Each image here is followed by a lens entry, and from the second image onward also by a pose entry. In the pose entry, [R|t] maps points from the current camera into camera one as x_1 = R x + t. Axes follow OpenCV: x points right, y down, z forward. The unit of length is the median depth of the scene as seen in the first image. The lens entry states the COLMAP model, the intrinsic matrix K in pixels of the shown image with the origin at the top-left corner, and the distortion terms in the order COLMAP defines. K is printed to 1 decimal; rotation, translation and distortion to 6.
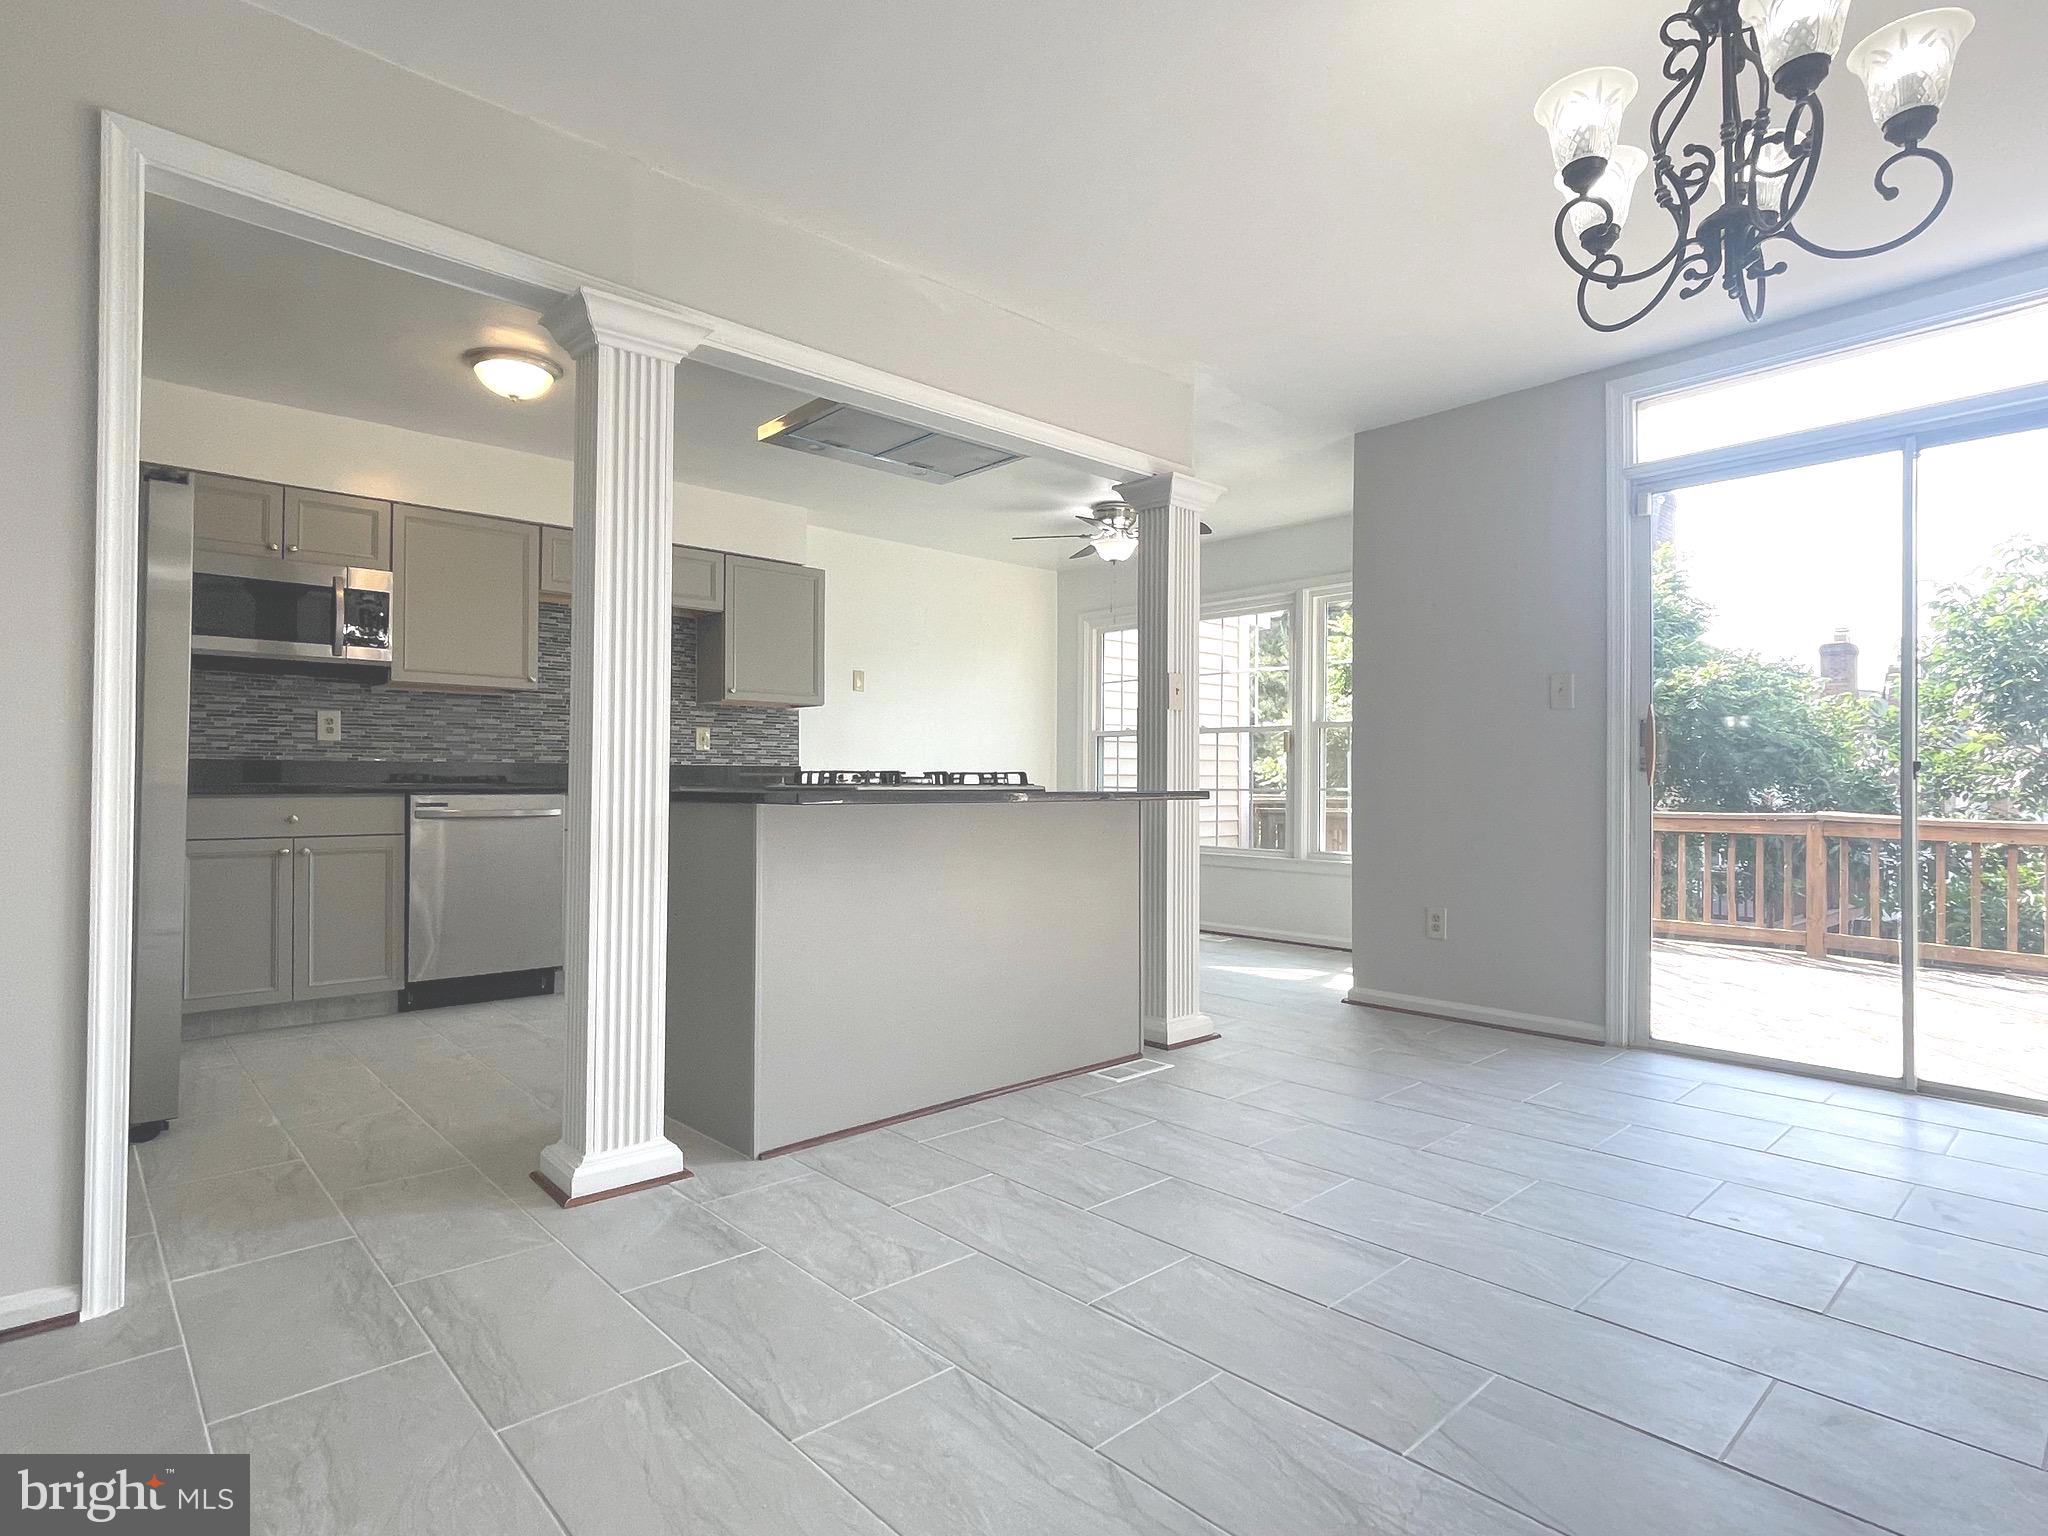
lens RADIAL K [[1068.1, 0, 1020.8], [0, 1068.1, 777.3], [0, 0, 1]] dist [-0.015514, 0.007475]
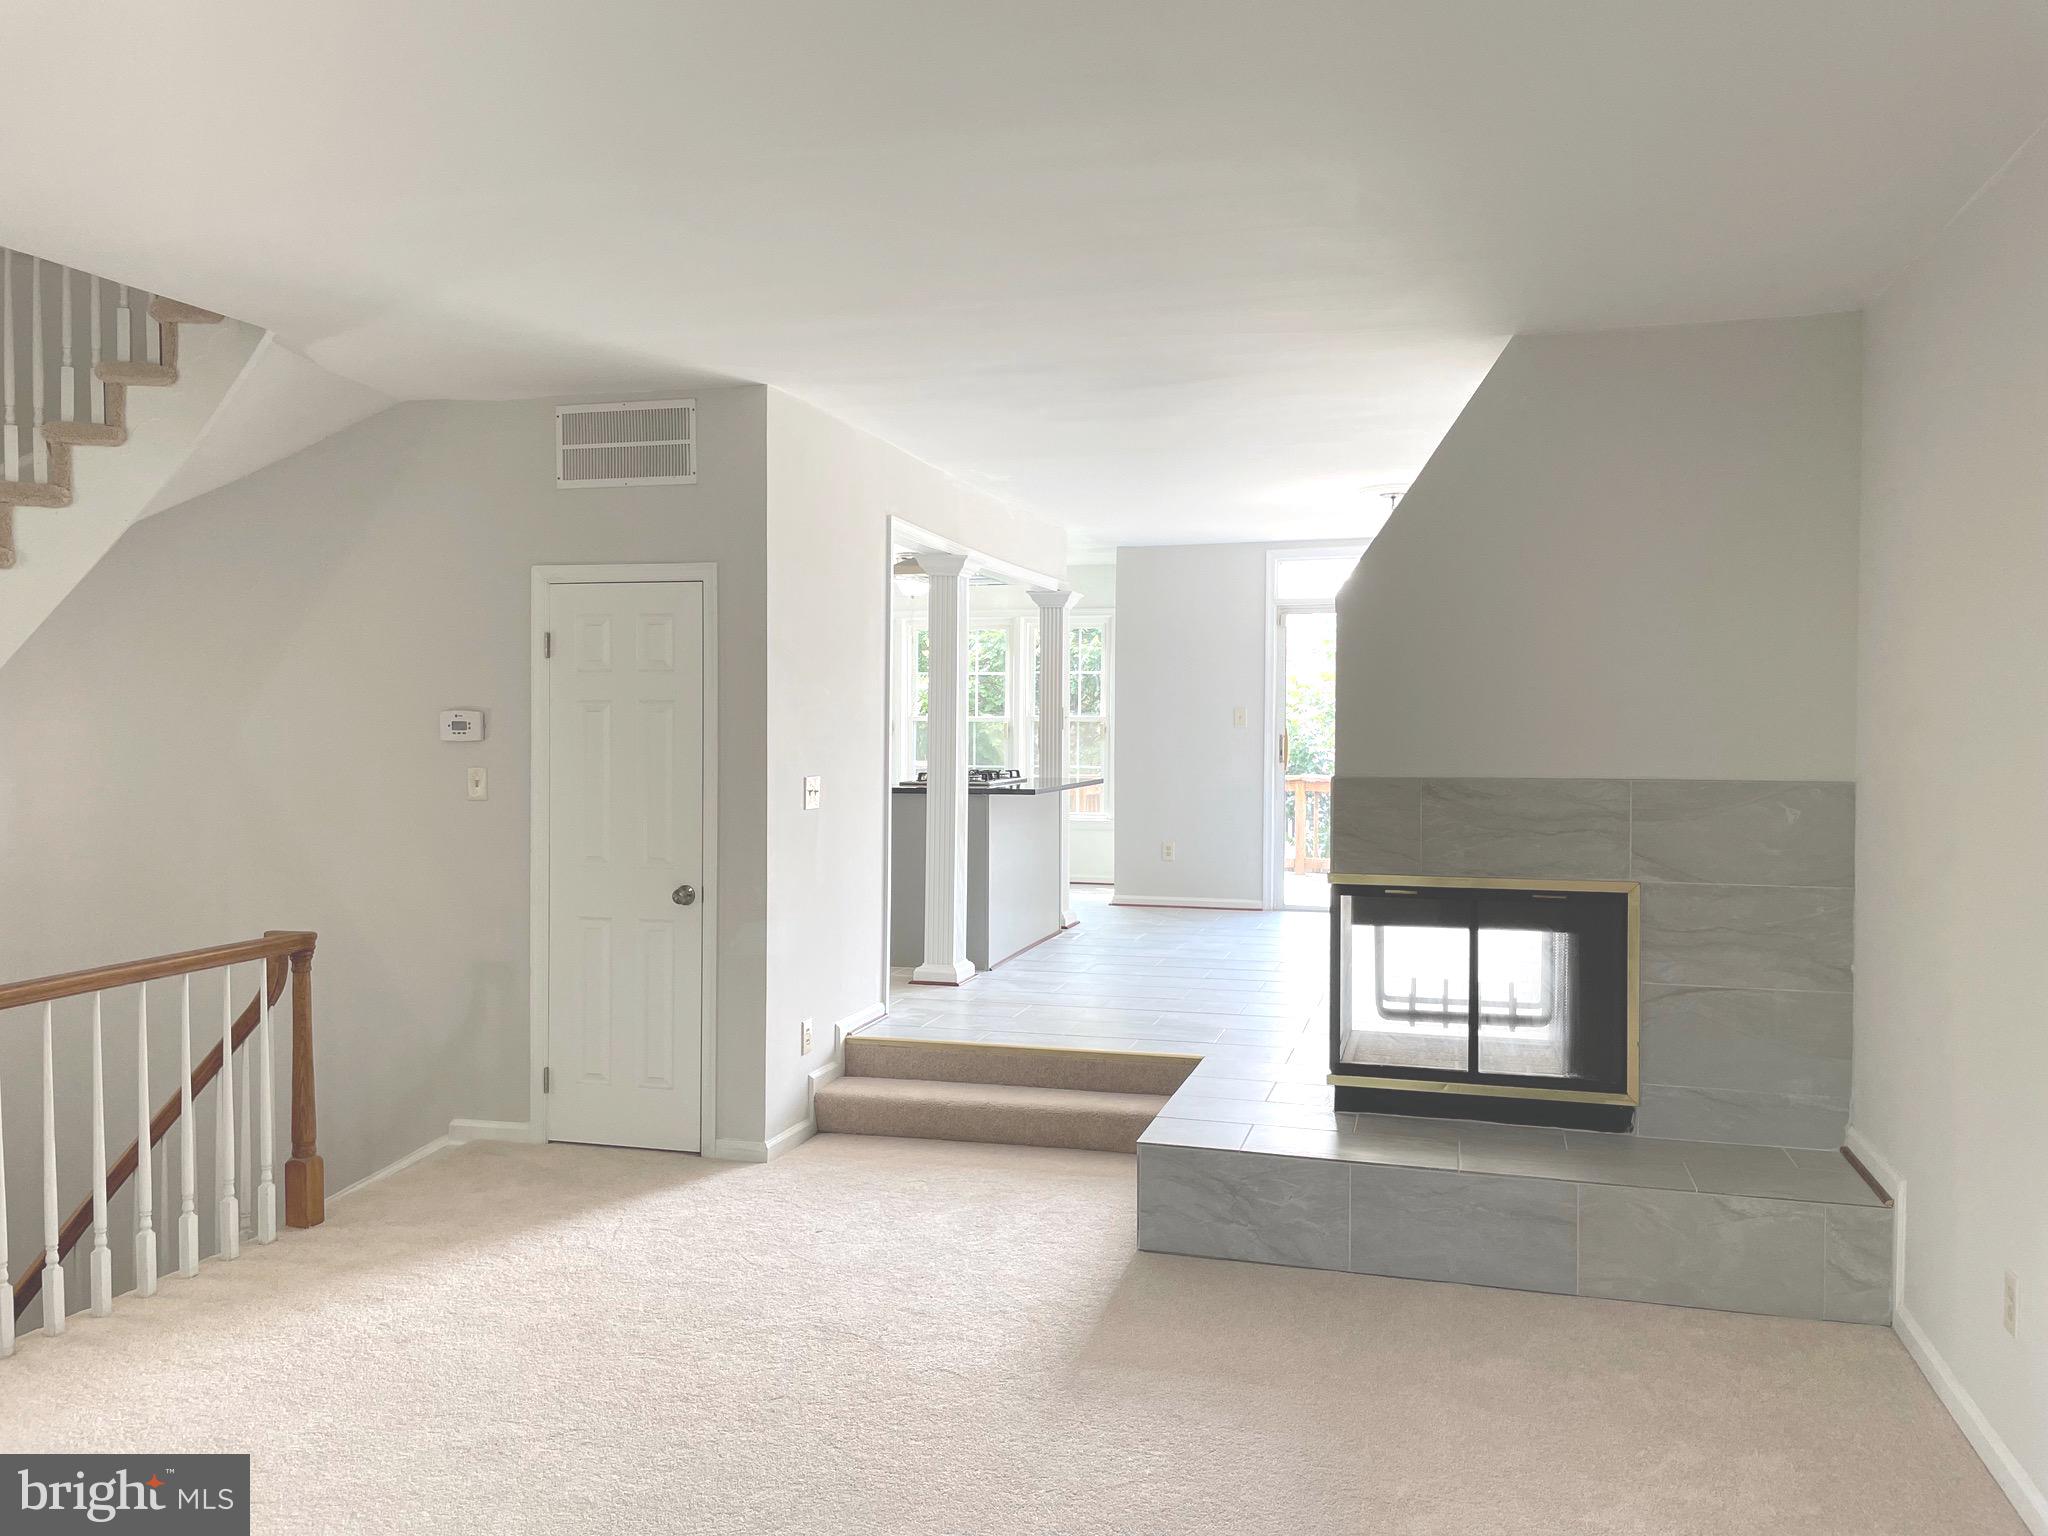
lens RADIAL K [[1544.9, 0, 1020.7], [0, 1544.9, 758.2], [0, 0, 1]] dist [0.004556, 0.000119]
pose [[0.853899, -0.013513, 0.520263, -1.048410], [-0.002661, 0.999536, 0.030329, -0.081176], [-0.520432, -0.027283, 0.853467, -0.926833]]
